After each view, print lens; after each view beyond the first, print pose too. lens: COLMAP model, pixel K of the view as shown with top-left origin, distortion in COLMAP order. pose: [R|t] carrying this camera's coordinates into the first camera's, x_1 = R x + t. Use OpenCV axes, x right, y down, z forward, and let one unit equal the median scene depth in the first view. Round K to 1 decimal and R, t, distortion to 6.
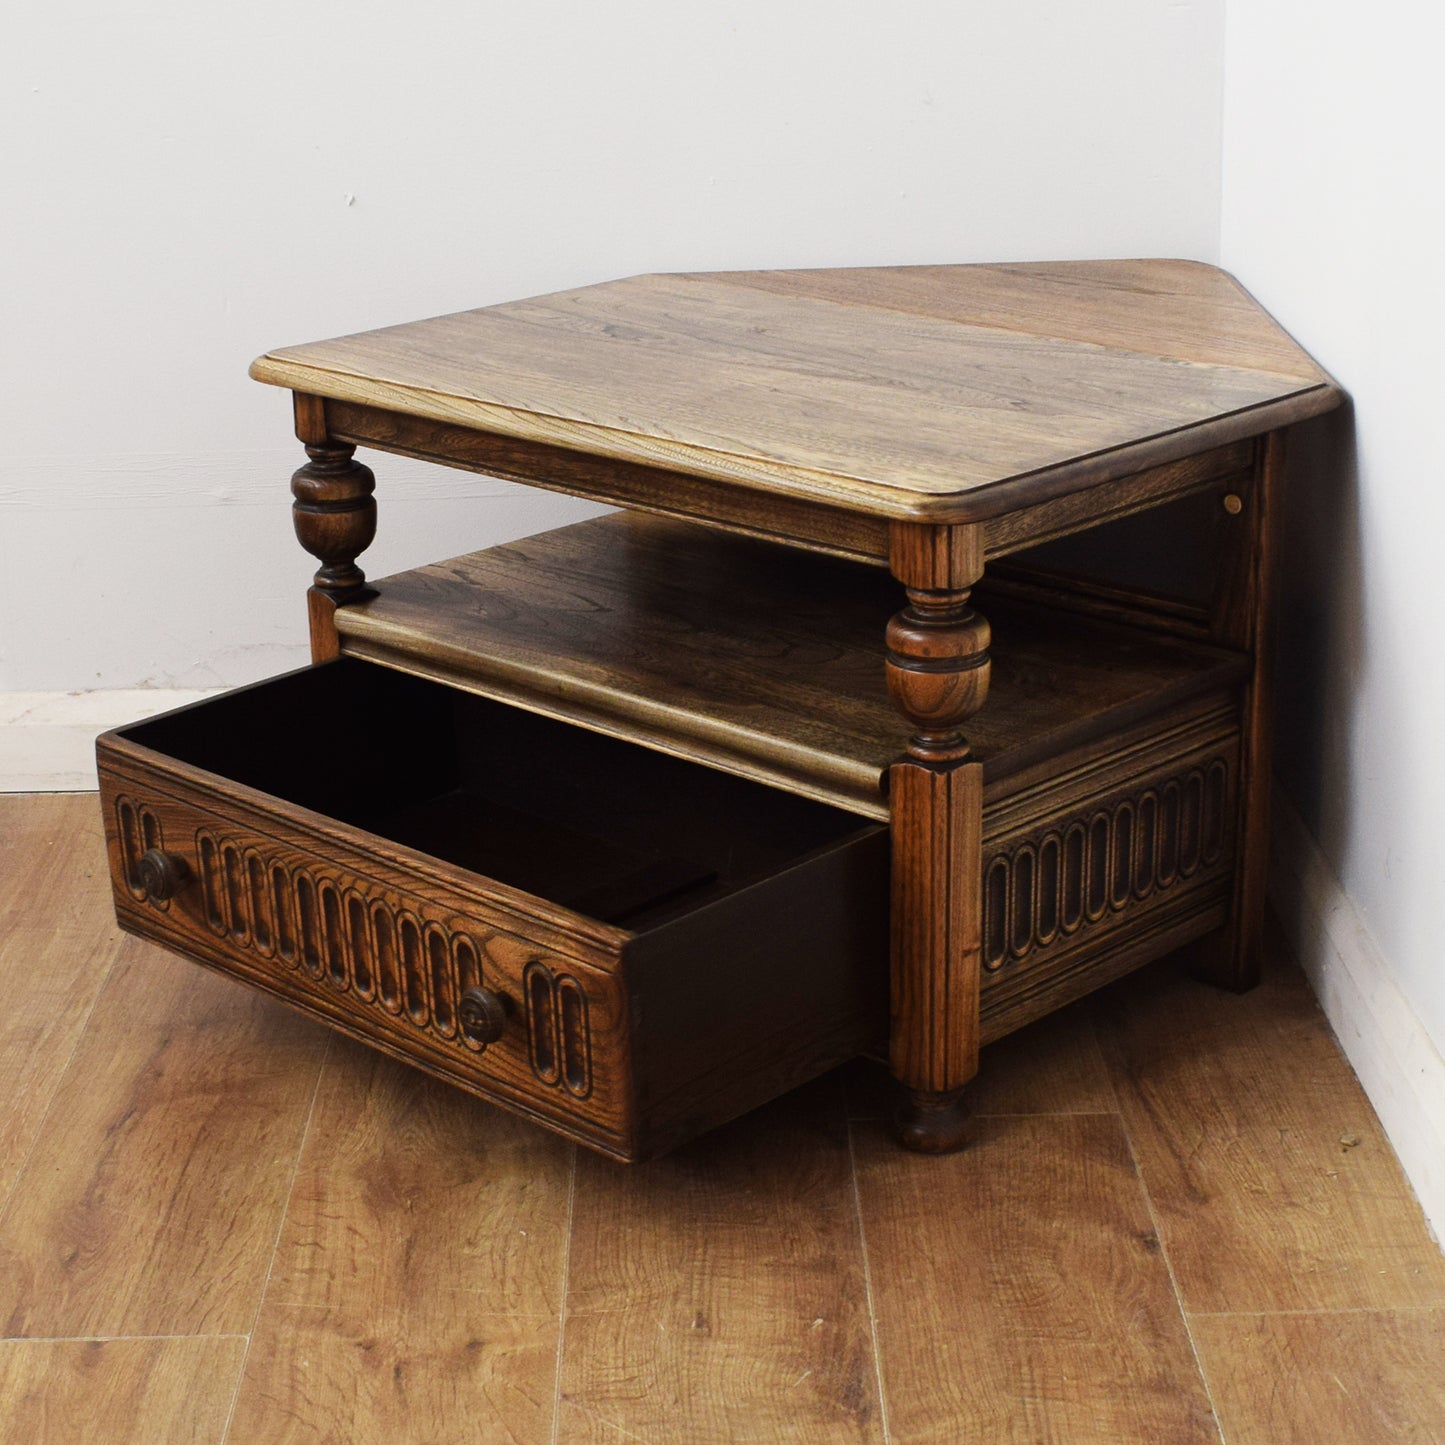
lens RADIAL K [[2812.0, 0, 721.7], [0, 2812.0, 724.3], [0, 0, 1]] dist [-0.032784, -0.490601]
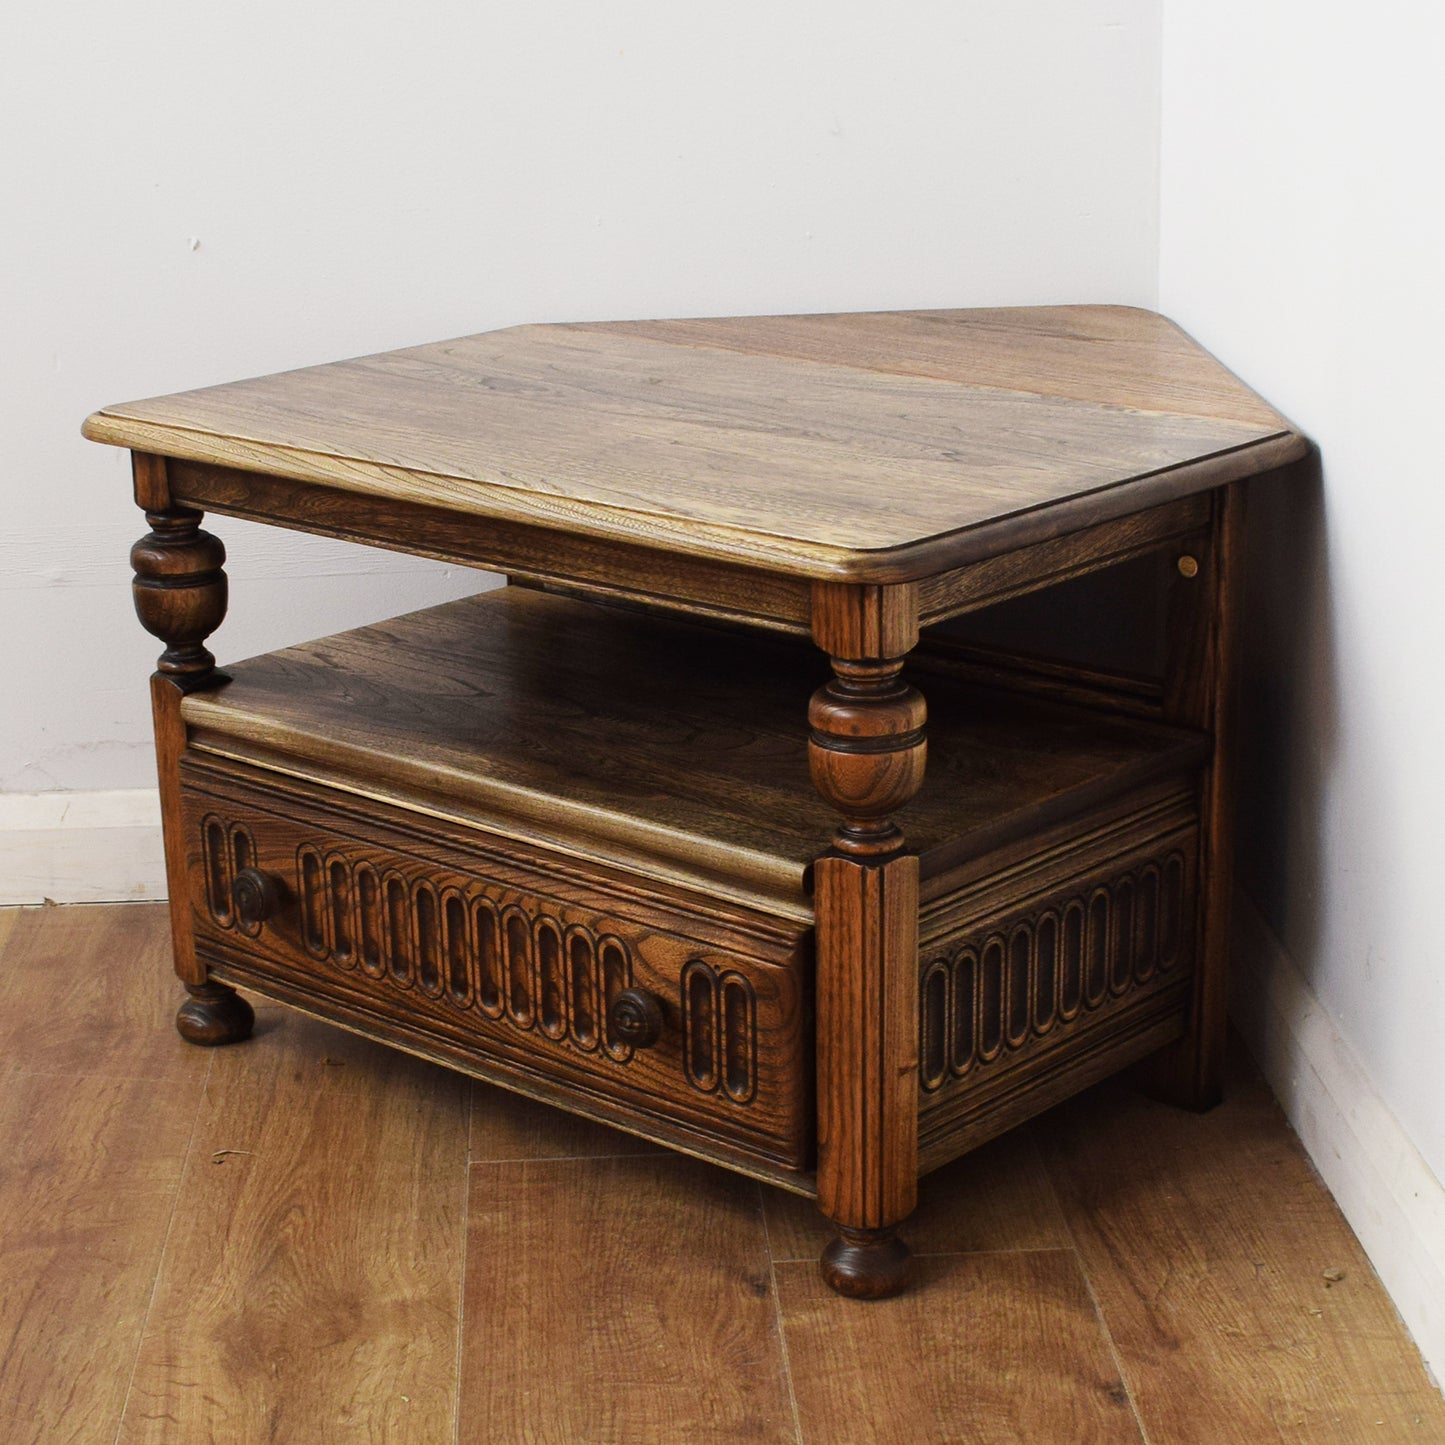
lens RADIAL K [[2971.5, 0, 741.4], [0, 2971.5, 805.0], [0, 0, 1]] dist [-0.039491, -0.436840]
pose [[0.998723, -0.012551, 0.048929, -0.008341], [0.013235, 0.999819, -0.013671, 0.009518], [-0.048749, 0.014301, 0.998709, 0.065676]]
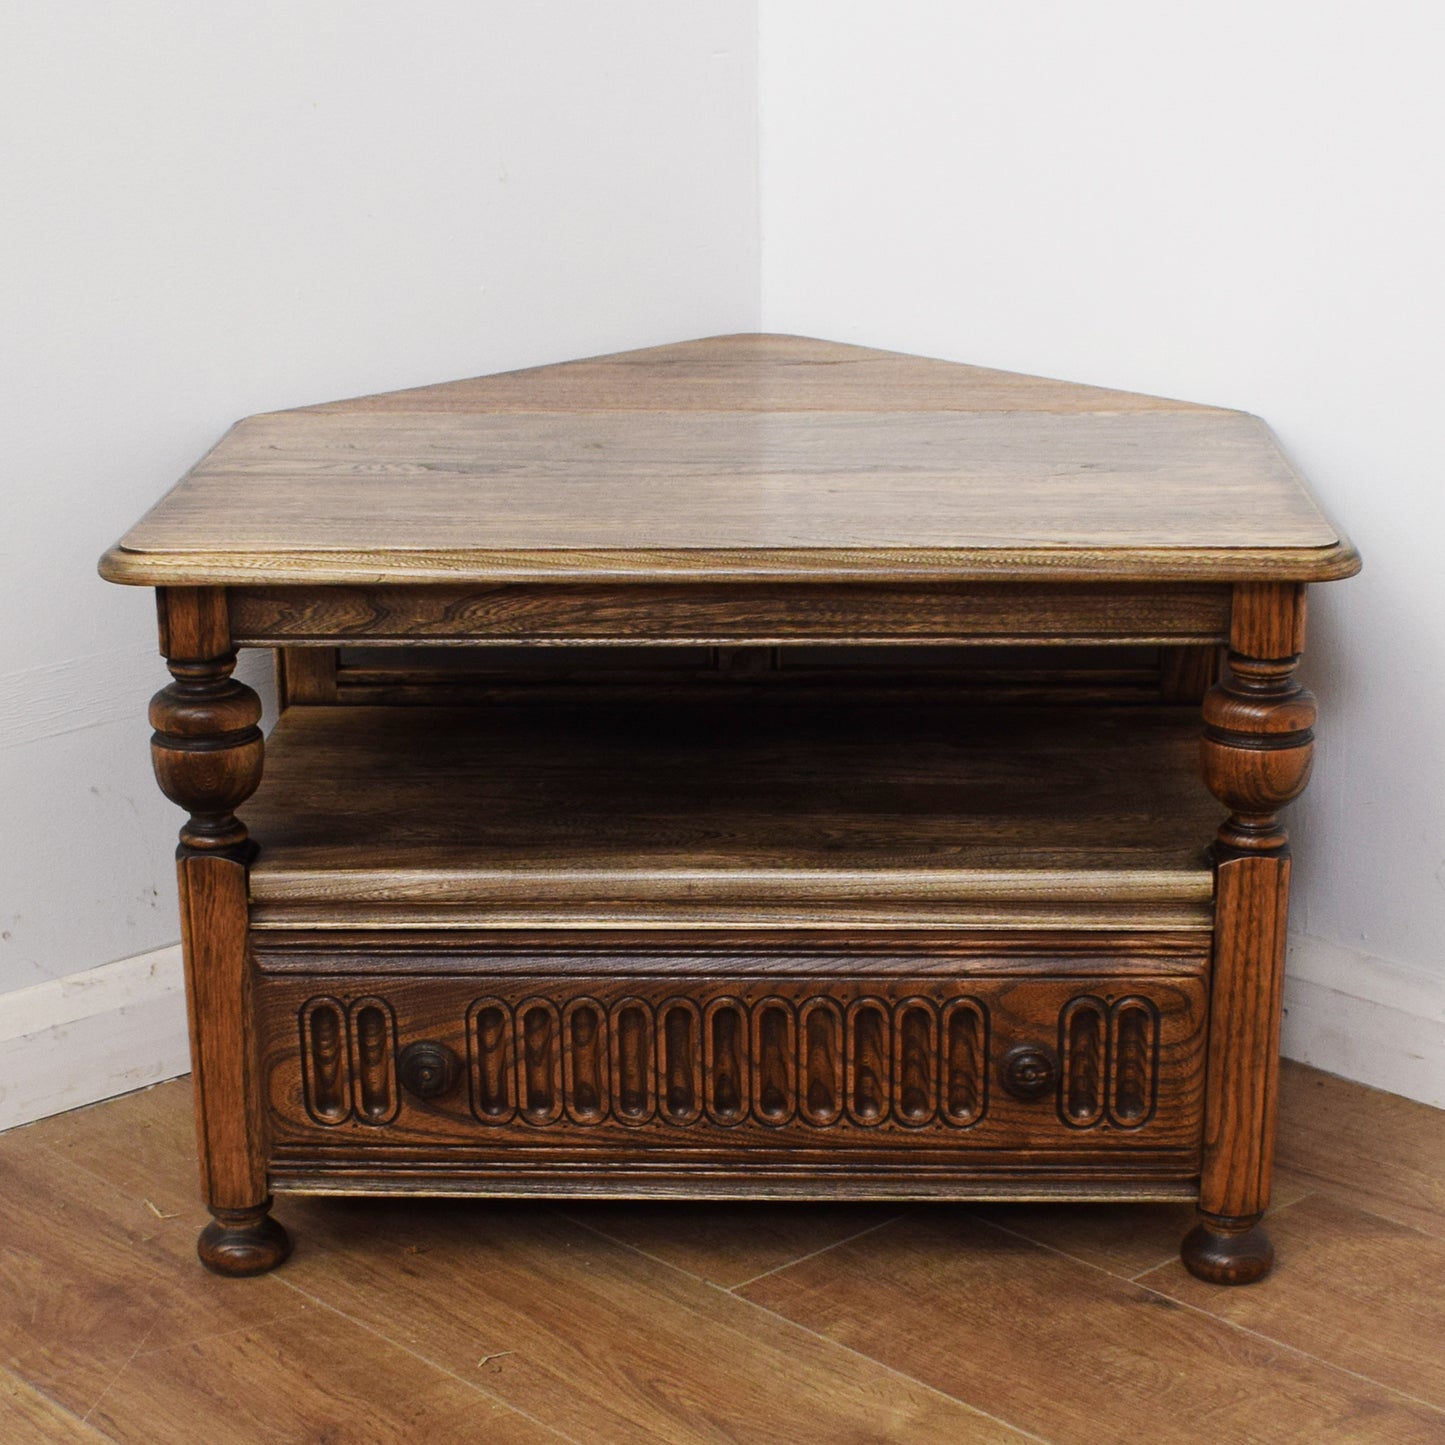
lens RADIAL K [[3034.0, 0, 656.3], [0, 3034.0, 968.9], [0, 0, 1]] dist [-0.048608, -0.285939]
pose [[0.751733, -0.220977, 0.621342, -0.665378], [0.215505, 0.972776, 0.085234, -0.072231], [-0.623261, 0.069829, 0.778890, 0.349841]]
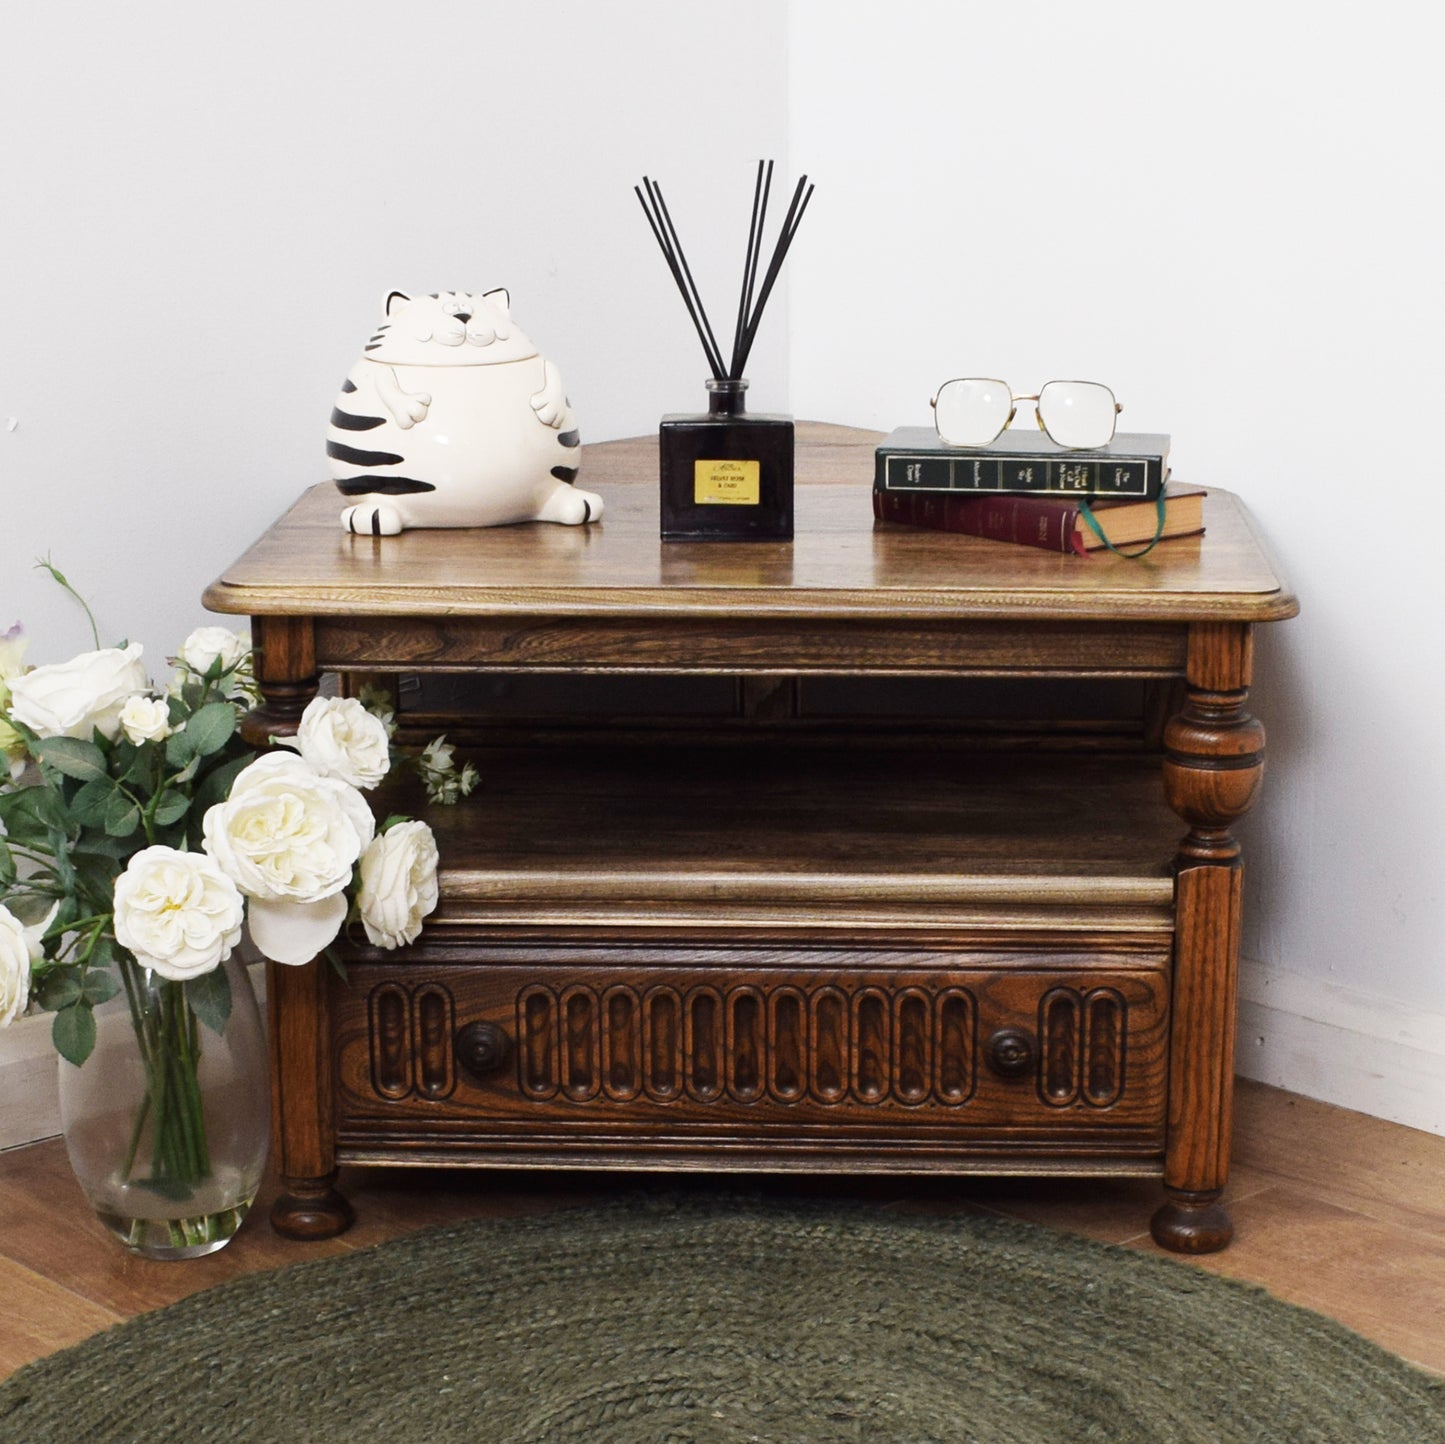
lens RADIAL K [[3434.6, 0, 724.4], [0, 3434.6, 1008.9], [0, 0, 1]] dist [-0.017206, -0.664199]
pose [[0.746600, -0.180052, 0.640444, -0.851071], [0.203851, 0.978288, 0.037392, -0.016863], [-0.633271, 0.102638, 0.767094, 0.144381]]
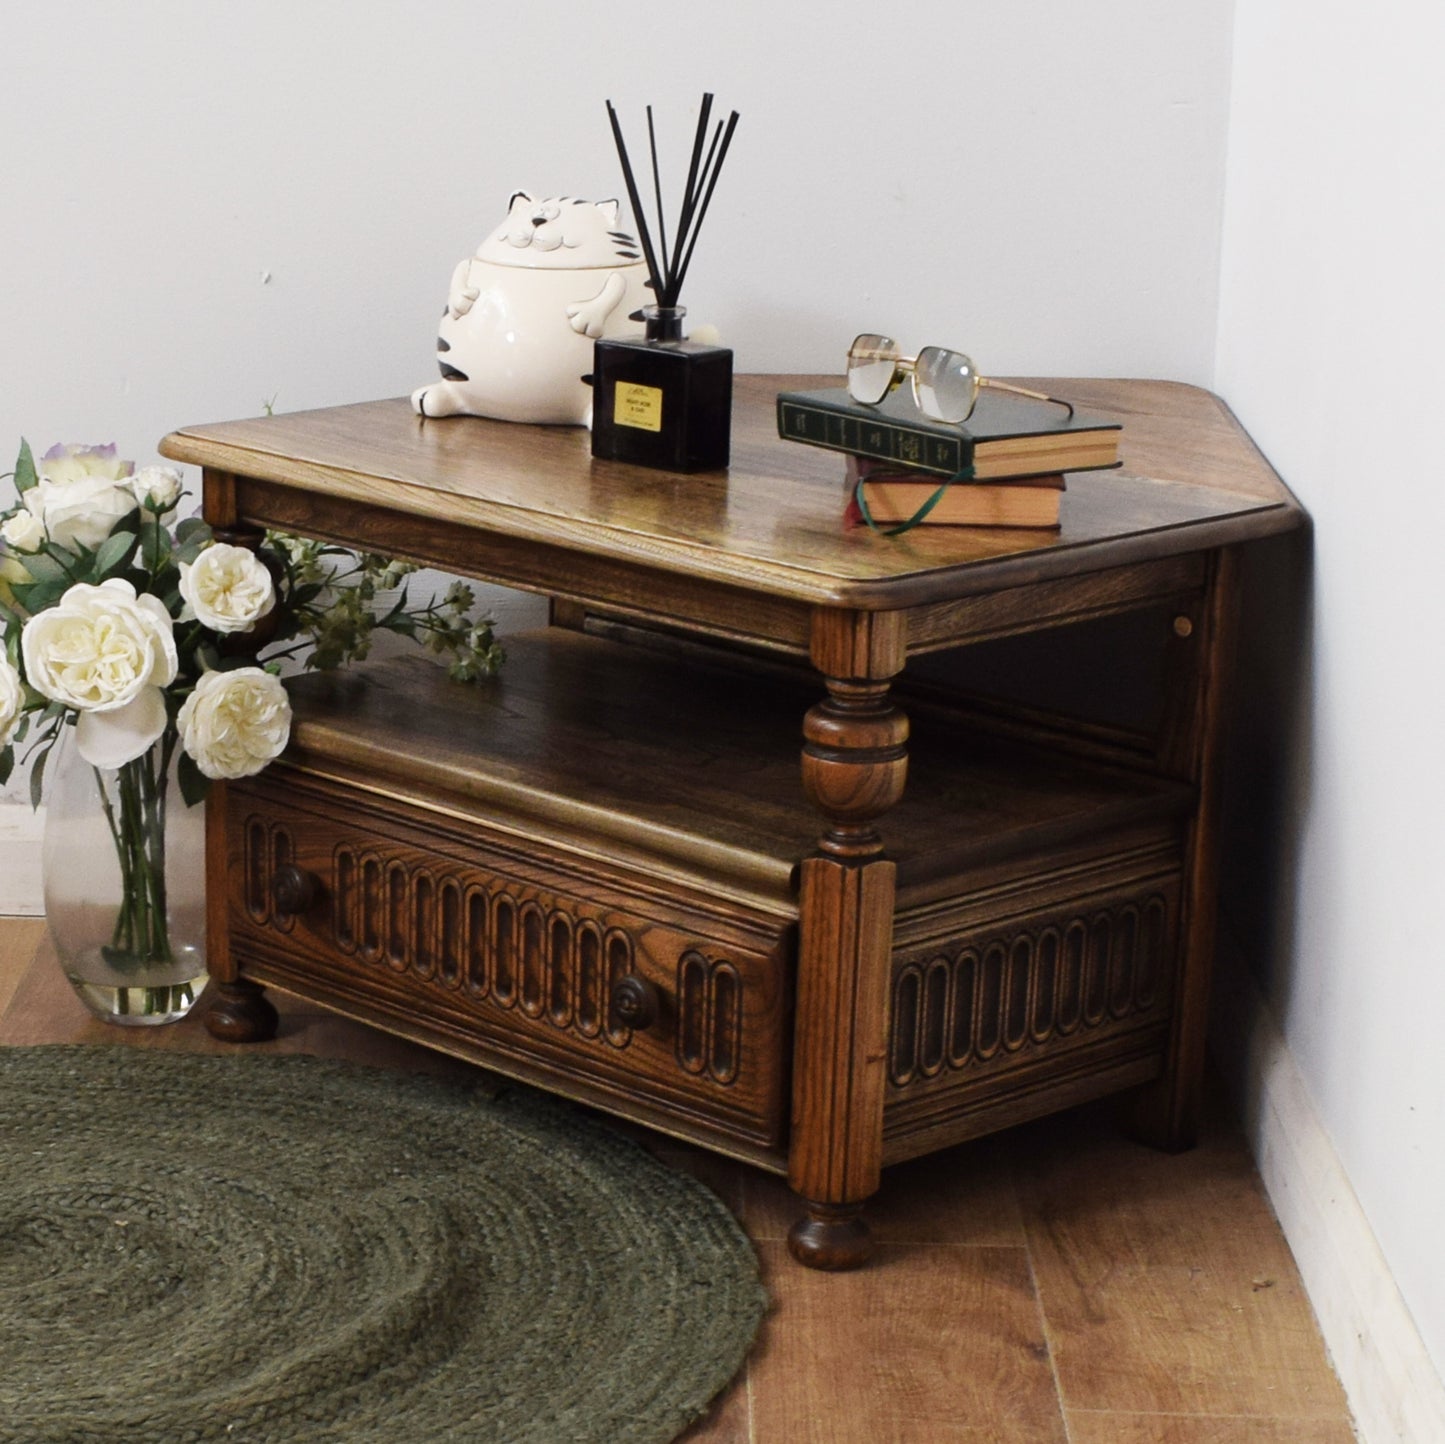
lens RADIAL K [[4021.5, 0, 401.2], [0, 4021.5, 1032.3], [0, 0, 1]] dist [-0.075750, -0.015742]
pose [[0.996369, 0.053064, -0.066575, 0.016571], [-0.054011, 0.998462, -0.012505, 0.097108], [0.065809, 0.016055, 0.997703, -0.400158]]
